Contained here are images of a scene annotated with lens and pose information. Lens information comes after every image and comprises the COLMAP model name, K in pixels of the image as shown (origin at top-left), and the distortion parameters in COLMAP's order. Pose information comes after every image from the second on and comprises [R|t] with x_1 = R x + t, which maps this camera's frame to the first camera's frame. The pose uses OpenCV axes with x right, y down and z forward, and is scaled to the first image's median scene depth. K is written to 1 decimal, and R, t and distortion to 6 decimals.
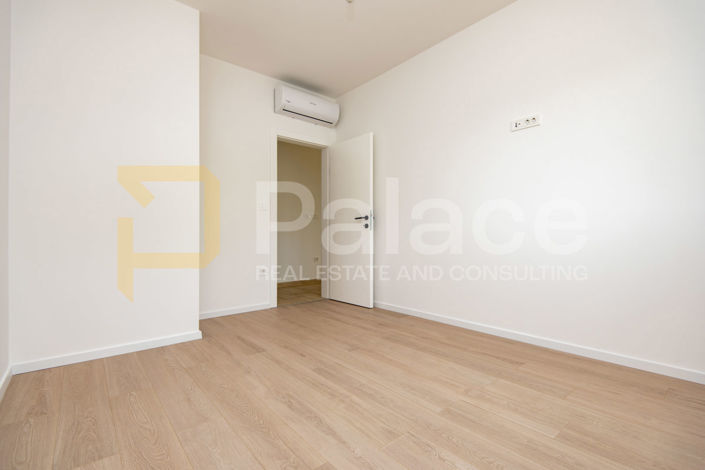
lens RADIAL K [[321.3, 0, 352.9], [0, 321.3, 238.2], [0, 0, 1]] dist [0.003918, -0.000144]
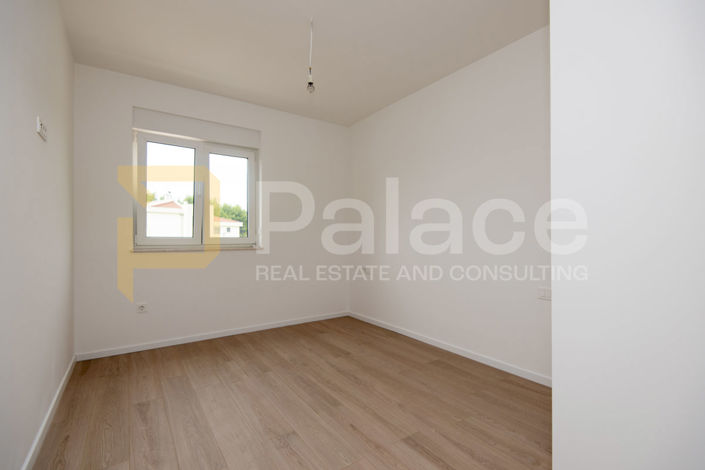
lens RADIAL K [[321.3, 0, 352.9], [0, 321.3, 238.2], [0, 0, 1]] dist [0.003918, -0.000144]
pose [[-0.995863, 0.005581, 0.090691, -0.287013], [0.005586, 0.999984, -0.000193, -0.157929], [-0.090690, 0.000315, -0.995879, 2.244674]]
